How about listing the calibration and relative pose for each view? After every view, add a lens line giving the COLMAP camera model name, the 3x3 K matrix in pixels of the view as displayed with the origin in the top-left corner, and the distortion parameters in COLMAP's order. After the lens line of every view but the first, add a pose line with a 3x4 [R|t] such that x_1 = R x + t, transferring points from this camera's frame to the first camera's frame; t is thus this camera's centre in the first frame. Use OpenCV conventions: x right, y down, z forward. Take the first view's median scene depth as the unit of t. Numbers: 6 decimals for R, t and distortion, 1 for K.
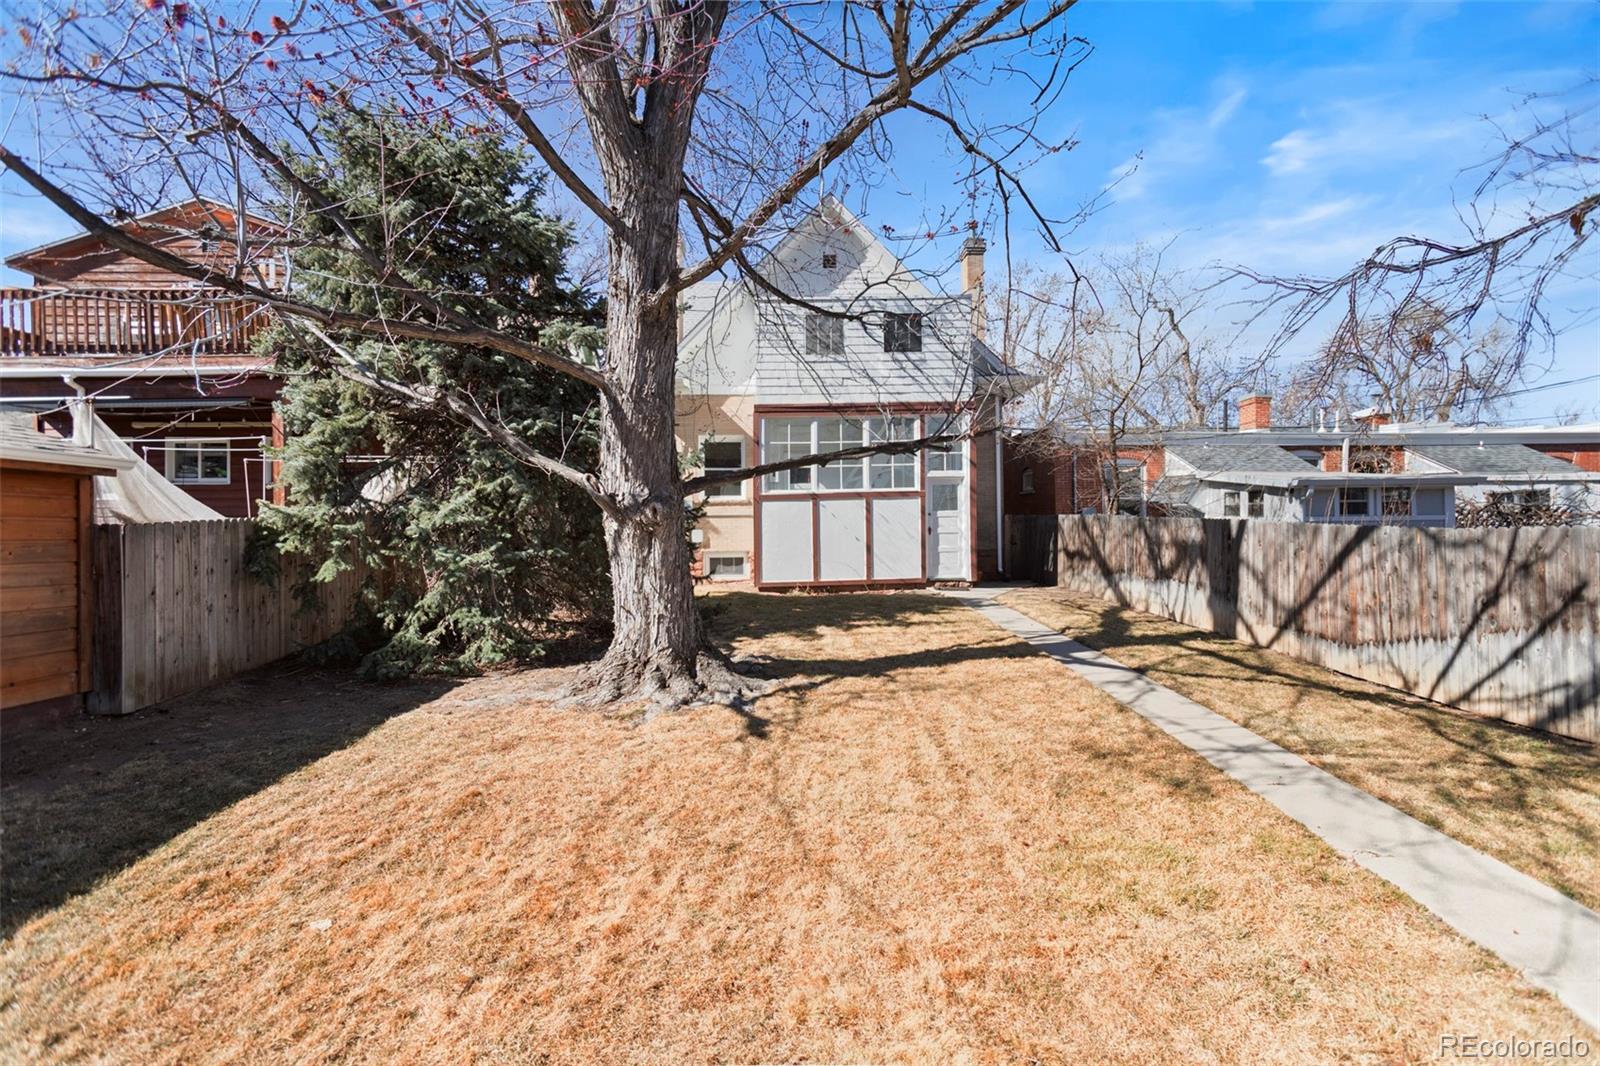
lens RADIAL K [[719.7, 0, 785.5], [0, 719.7, 524.5], [0, 0, 1]] dist [-0.016209, 0.005413]
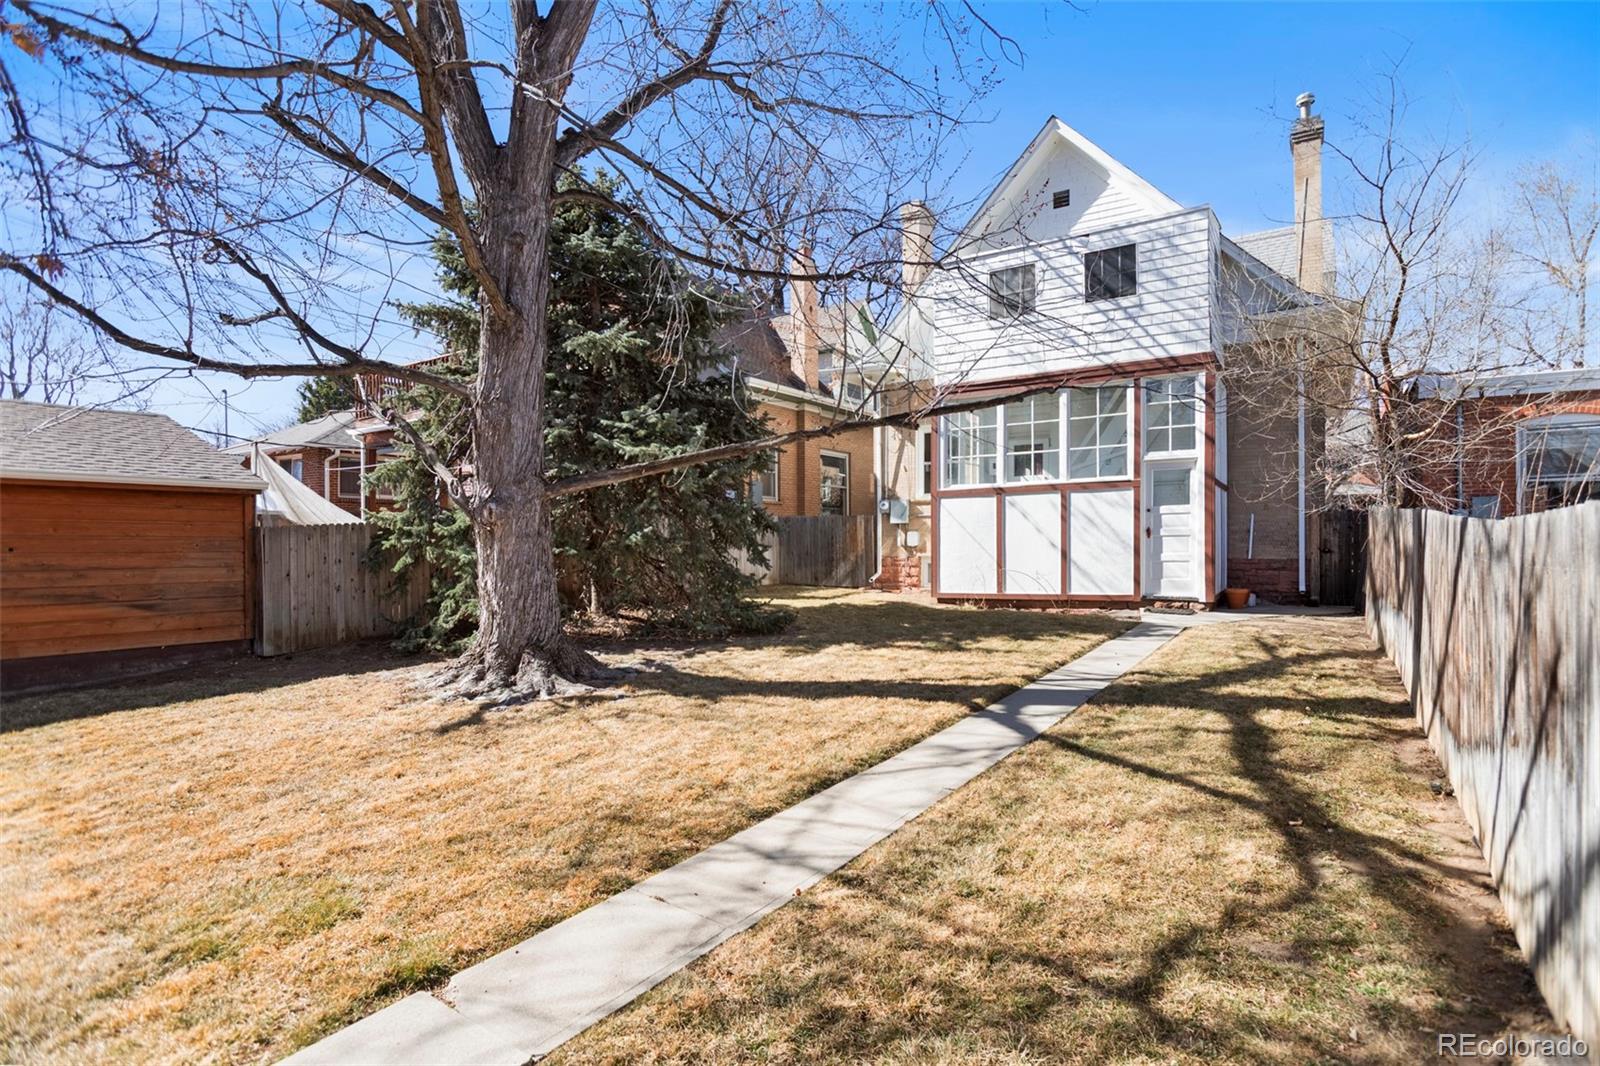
lens RADIAL K [[761.1, 0, 792.2], [0, 761.1, 537.1], [0, 0, 1]] dist [-0.039404, 0.011969]
pose [[0.823269, 0.003360, -0.567642, 0.341609], [0.003855, 0.999926, 0.011511, 0.003152], [0.567639, -0.011665, 0.823195, 0.145766]]
